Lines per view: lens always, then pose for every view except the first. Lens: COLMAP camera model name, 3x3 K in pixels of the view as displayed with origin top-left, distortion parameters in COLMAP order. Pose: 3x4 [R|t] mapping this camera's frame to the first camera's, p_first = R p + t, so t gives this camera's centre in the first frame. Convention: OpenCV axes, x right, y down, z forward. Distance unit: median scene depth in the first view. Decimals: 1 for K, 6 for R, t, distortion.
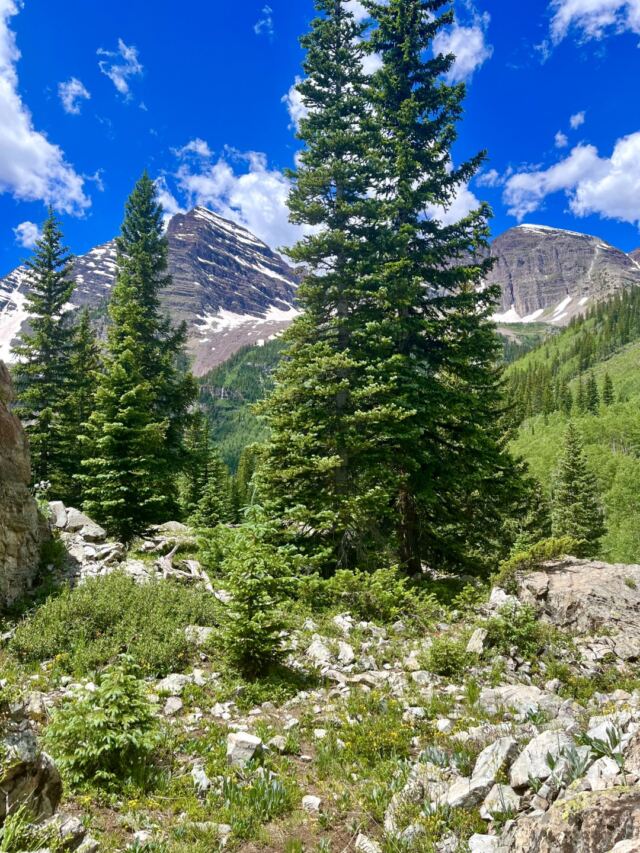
lens RADIAL K [[649.2, 0, 320.0], [0, 649.2, 426.5], [0, 0, 1]] dist [0.070921, -0.114035]
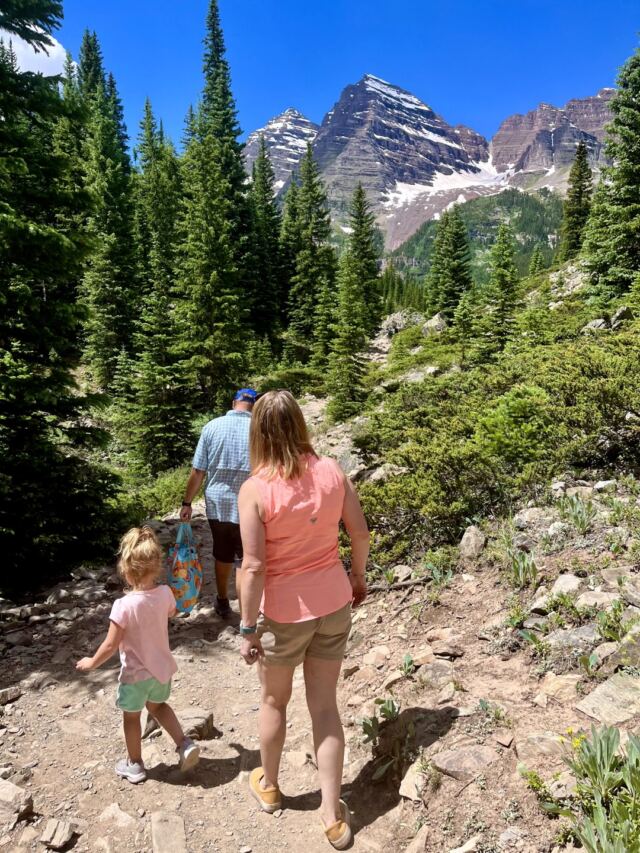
lens RADIAL K [[654.1, 0, 320.0], [0, 654.1, 426.5], [0, 0, 1]] dist [0.040613, -0.006679]
pose [[0.977174, 0.009468, -0.212231, -0.027518], [0.038959, 0.974078, 0.222832, -0.017983], [0.208839, -0.226014, 0.951475, -0.252905]]
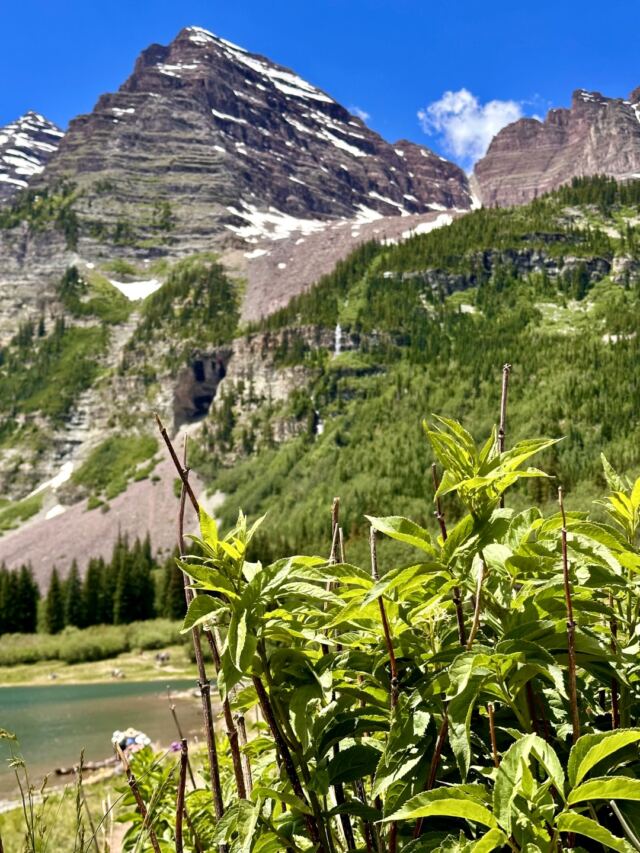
lens RADIAL K [[1195.8, 0, 320.2], [0, 1195.8, 428.6], [0, 0, 1]] dist [0.144214, 0.001063]
pose [[0.997137, -0.052718, -0.054209, -0.072838], [0.049274, 0.996796, -0.063012, 0.029660], [0.057357, 0.060161, 0.996539, 0.150975]]
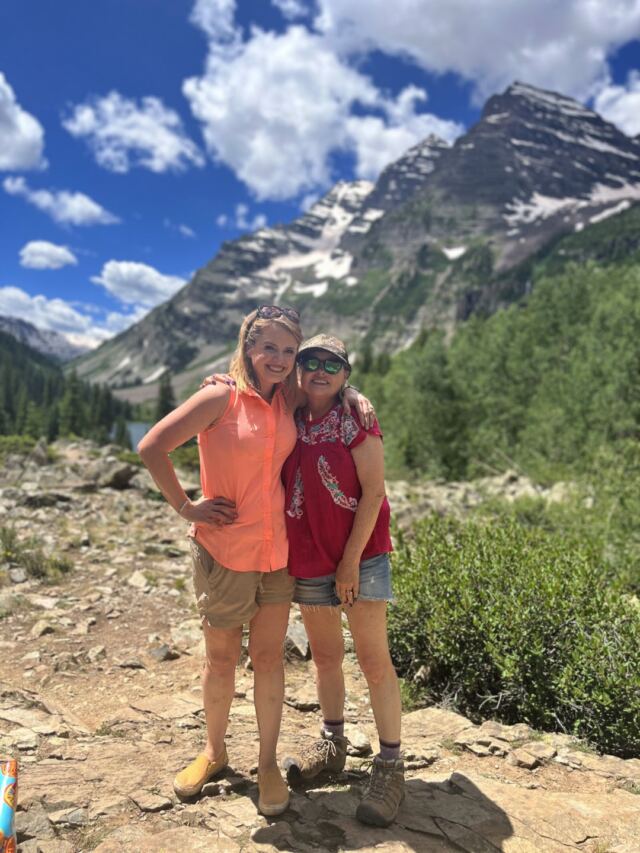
lens RADIAL K [[654.1, 0, 320.0], [0, 654.1, 426.5], [0, 0, 1]] dist [0.040613, -0.006679]
pose [[0.888314, 0.039234, -0.457557, 0.009720], [0.023247, 0.991225, 0.130126, 0.007437], [0.458647, -0.126229, 0.879607, 0.030770]]
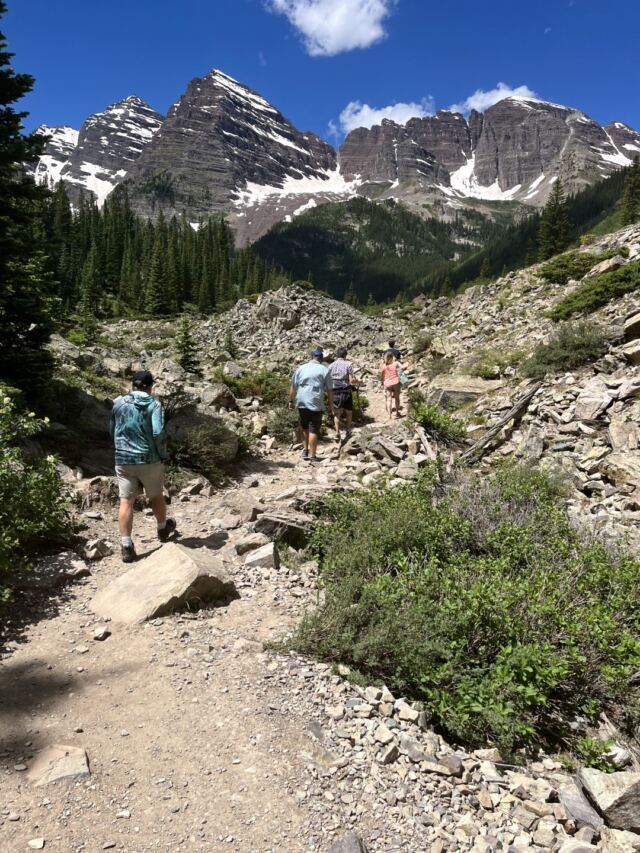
lens RADIAL K [[647.0, 0, 332.2], [0, 647.0, 425.1], [0, 0, 1]] dist [0.057172, -0.056358]
pose [[0.999526, 0.001276, 0.030775, -0.032291], [-0.008070, 0.975089, 0.221667, -0.014400], [-0.029725, -0.221810, 0.974637, -0.218133]]
